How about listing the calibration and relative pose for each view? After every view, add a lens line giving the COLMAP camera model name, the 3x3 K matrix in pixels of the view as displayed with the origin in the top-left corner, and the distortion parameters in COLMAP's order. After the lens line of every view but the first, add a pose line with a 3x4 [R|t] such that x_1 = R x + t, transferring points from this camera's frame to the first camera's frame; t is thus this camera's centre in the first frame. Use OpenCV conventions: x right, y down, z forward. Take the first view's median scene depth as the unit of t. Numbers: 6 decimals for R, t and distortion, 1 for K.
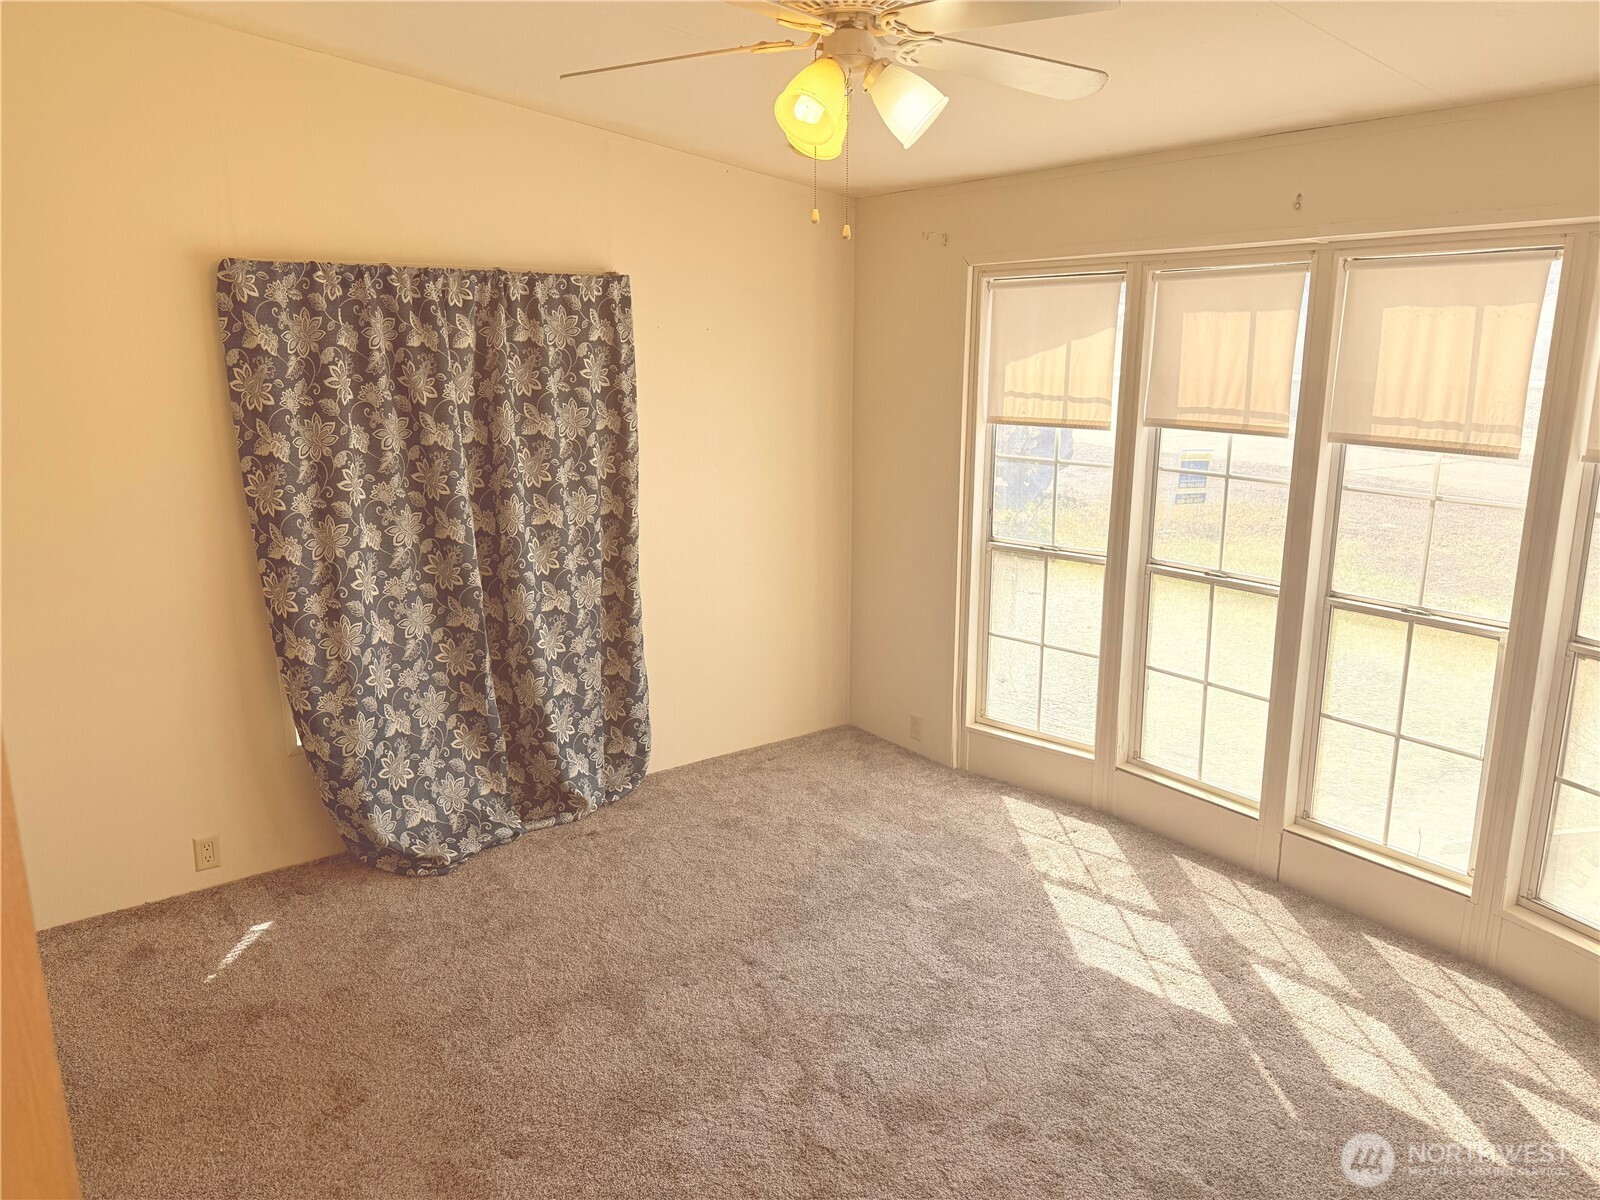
lens RADIAL K [[1178.6, 0, 800.0], [0, 1178.6, 600.0], [0, 0, 1]] dist [0.051642, -0.001300]
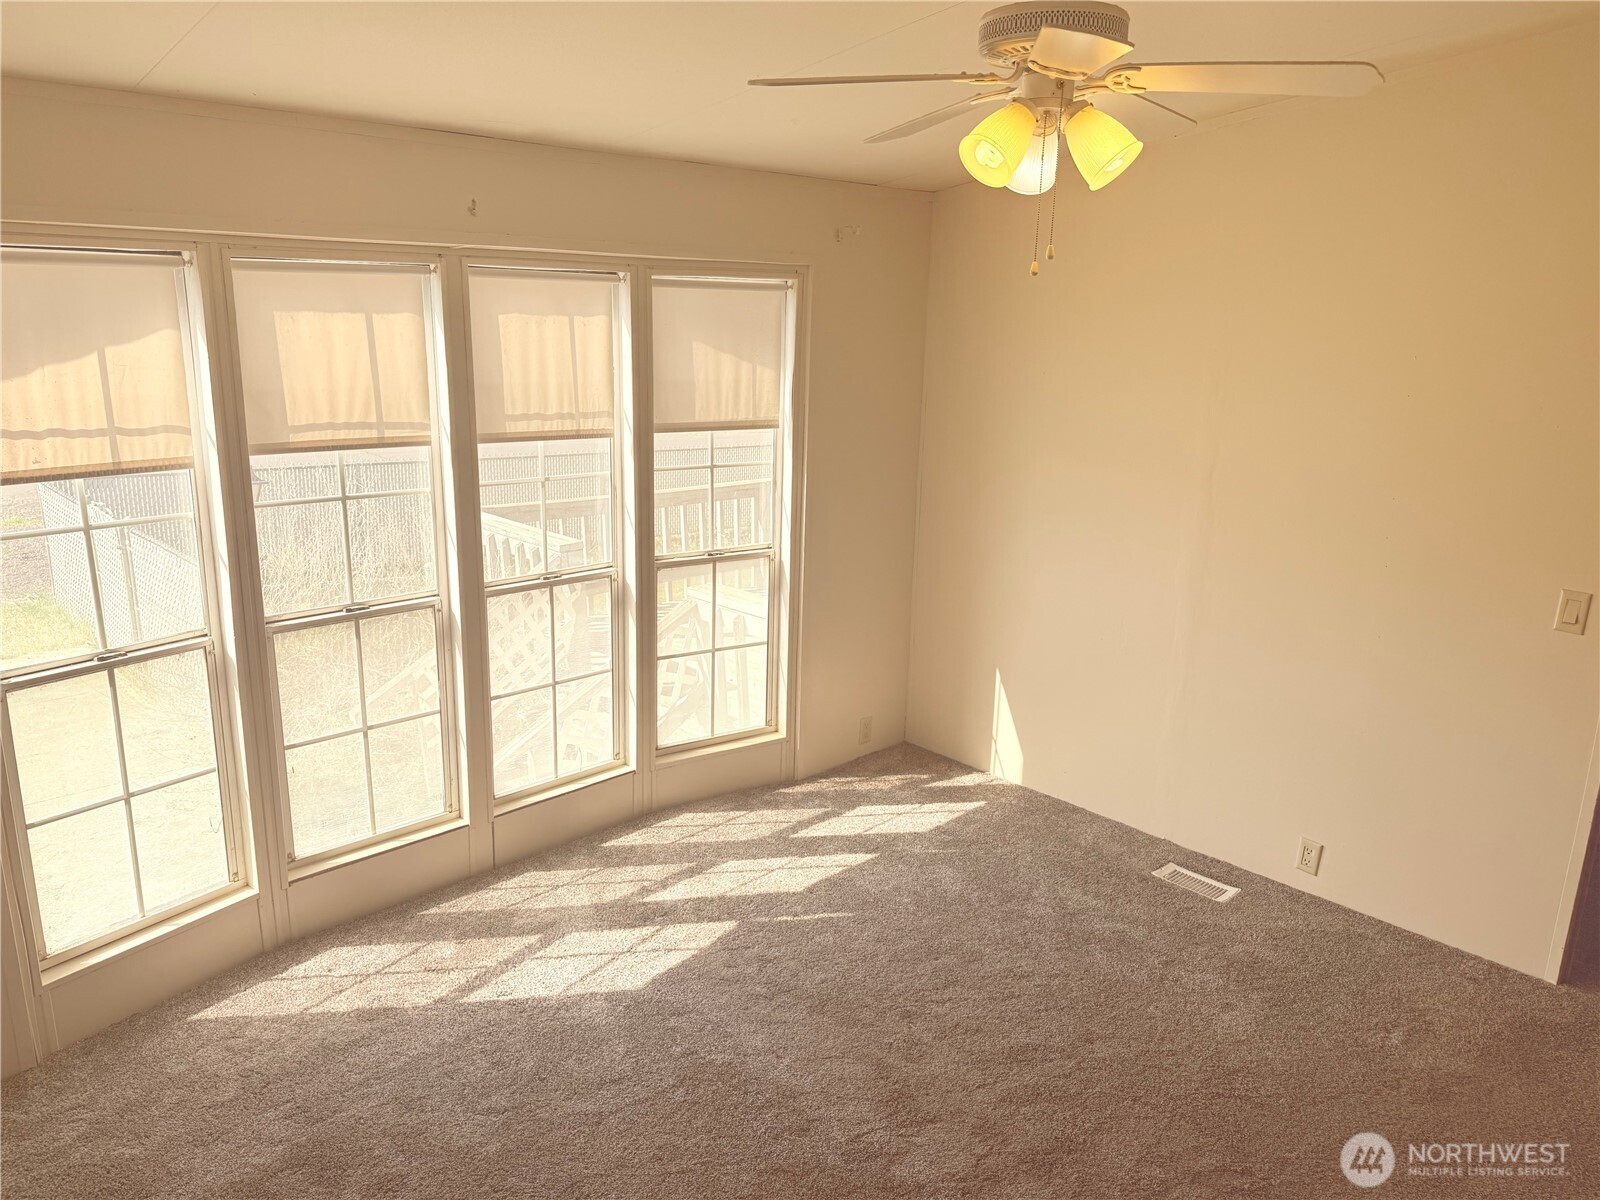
lens RADIAL K [[1090.8, 0, 800.0], [0, 1090.8, 600.0], [0, 0, 1]] dist [0.003015, -0.000202]
pose [[-0.141845, -0.234412, 0.961733, -0.538736], [0.211732, 0.941887, 0.260803, -0.190253], [-0.966980, 0.240623, -0.083970, 0.831737]]
